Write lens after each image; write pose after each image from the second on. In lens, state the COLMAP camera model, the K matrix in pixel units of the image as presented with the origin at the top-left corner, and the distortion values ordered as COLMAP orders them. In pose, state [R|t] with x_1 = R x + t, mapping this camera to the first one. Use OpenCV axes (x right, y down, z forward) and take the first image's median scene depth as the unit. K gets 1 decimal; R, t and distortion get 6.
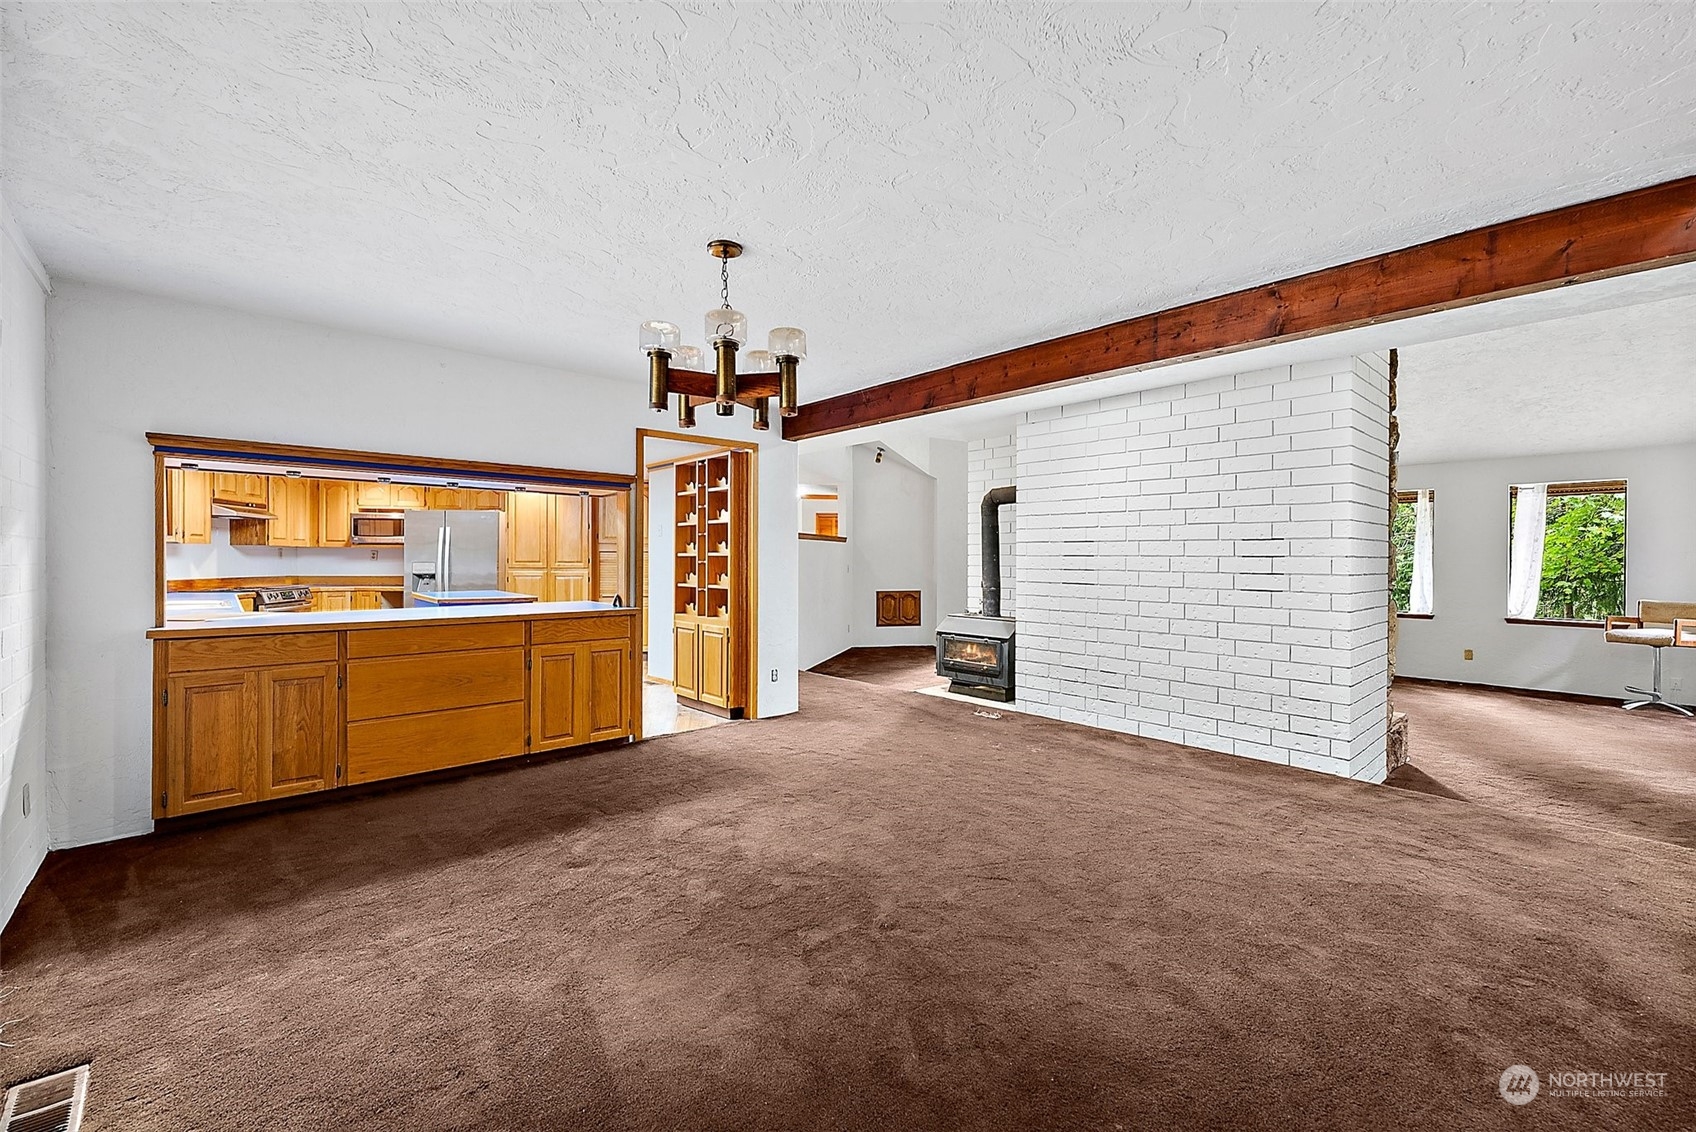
lens RADIAL K [[687.9, 0, 852.8], [0, 687.9, 562.6], [0, 0, 1]] dist [0.004430, -0.000225]
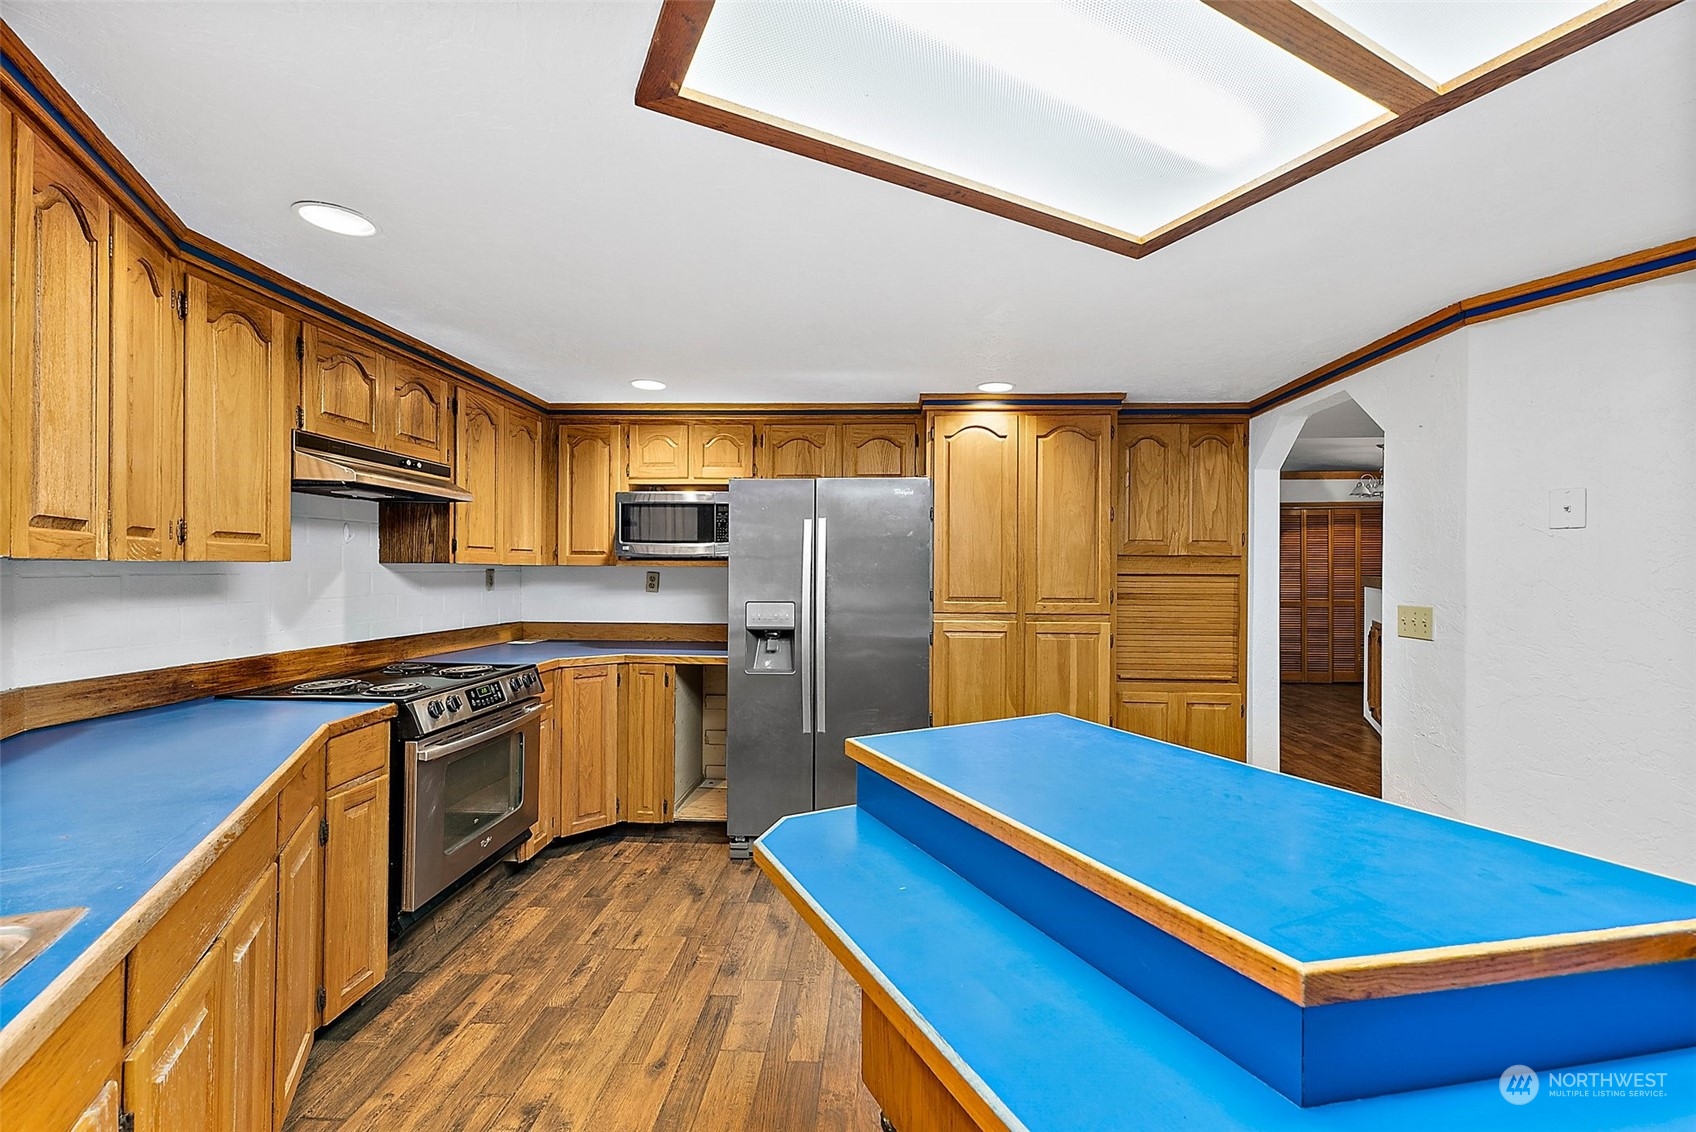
lens RADIAL K [[687.9, 0, 848.1], [0, 687.9, 568.3], [0, 0, 1]] dist [0.004430, -0.000225]
pose [[0.965794, -0.000289, -0.259309, -0.506871], [-0.001714, 0.999970, -0.007501, -0.019492], [0.259304, 0.007688, 0.965765, 0.657622]]
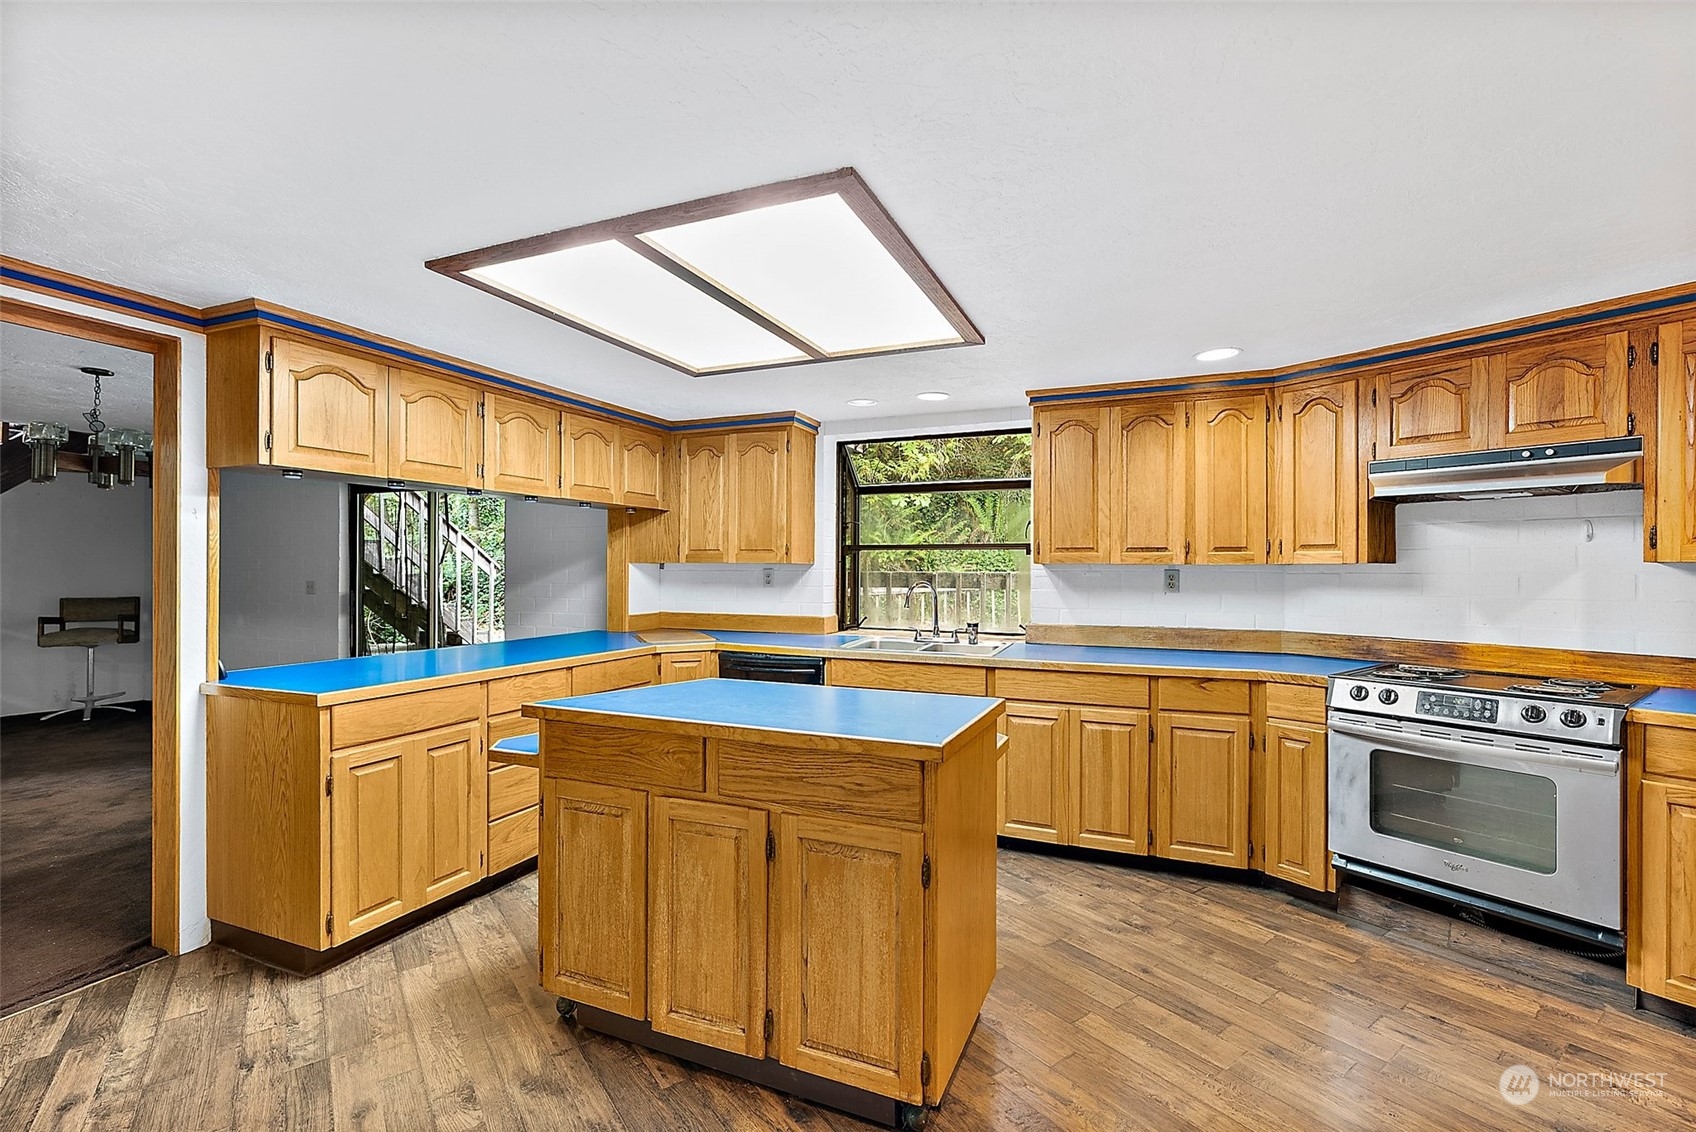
lens RADIAL K [[728.3, 0, 855.6], [0, 728.3, 571.1], [0, 0, 1]] dist [-0.008004, 0.000228]
pose [[-0.904310, -0.010050, -0.426758, -0.373545], [-0.012354, 0.999920, 0.002631, -0.017160], [0.426697, 0.007652, -0.904362, 1.151267]]
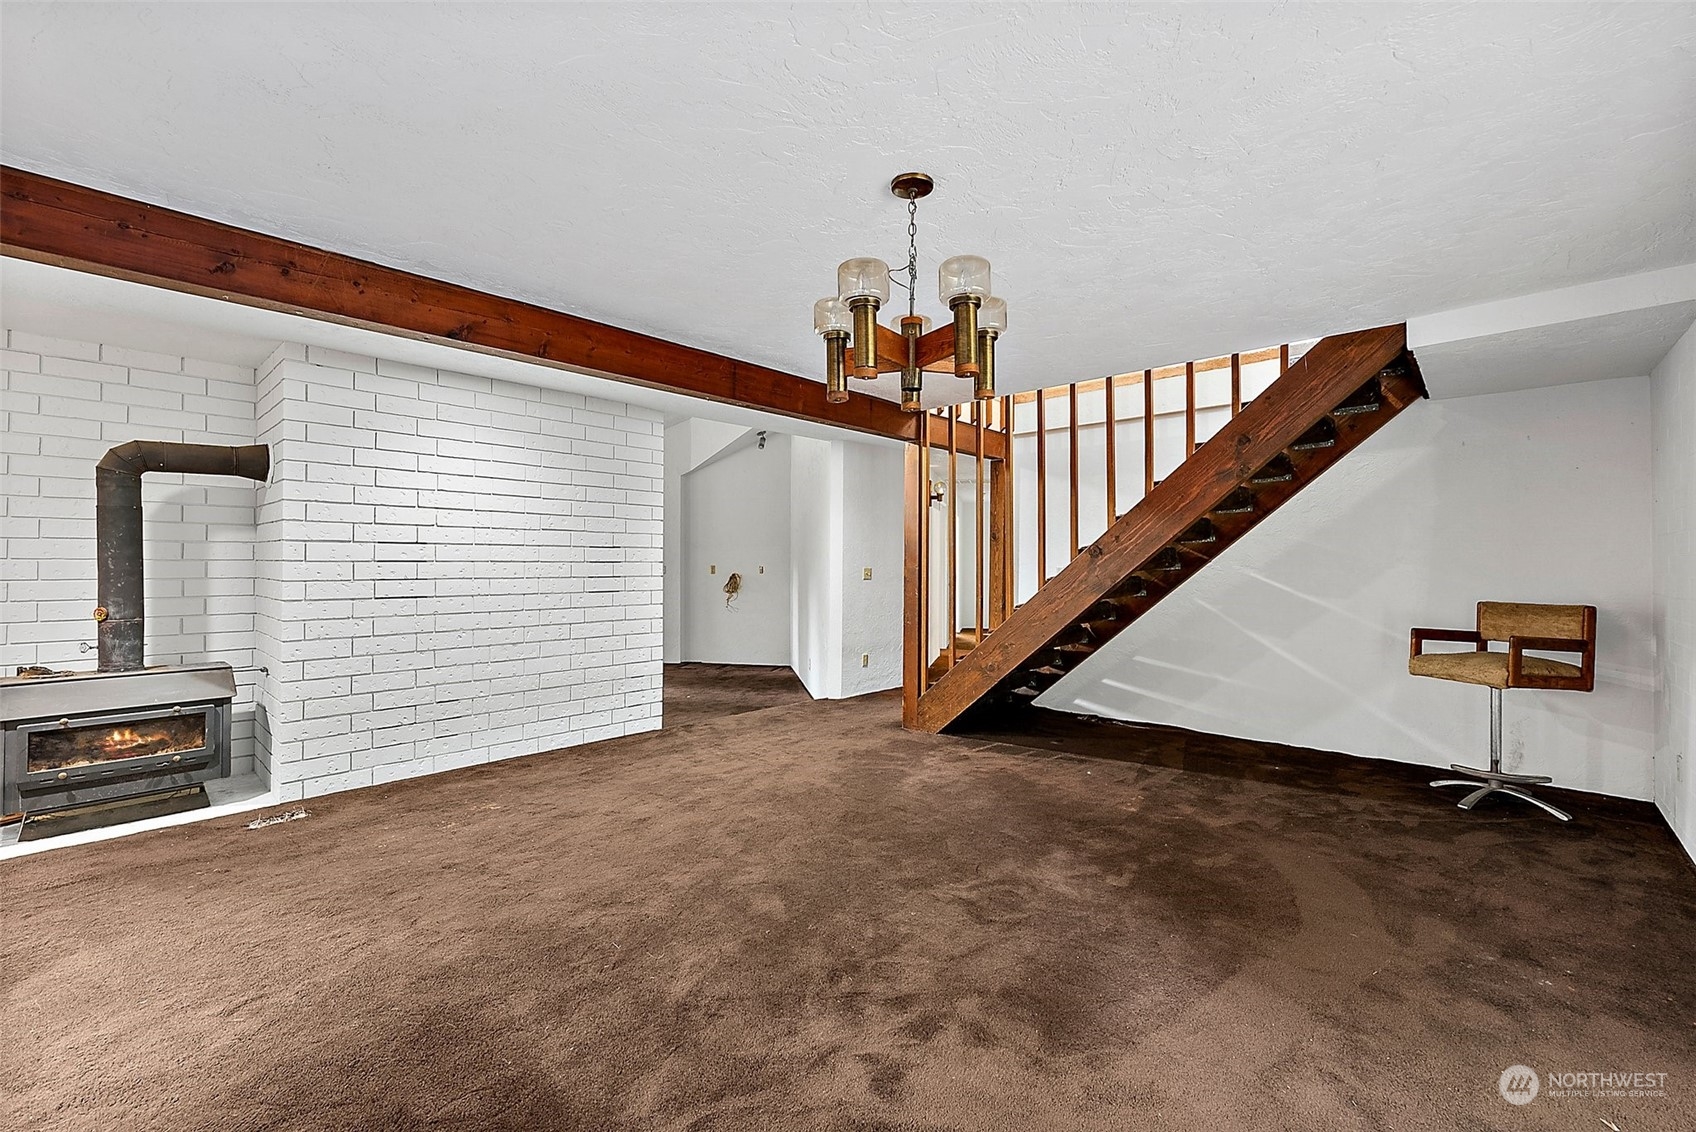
lens RADIAL K [[687.9, 0, 853.7], [0, 687.9, 560.3], [0, 0, 1]] dist [0.004430, -0.000225]
pose [[-0.079627, -0.000524, 0.996825, -0.363068], [0.009147, 0.999957, 0.001257, -0.005674], [-0.996783, 0.009218, -0.079619, 0.422101]]
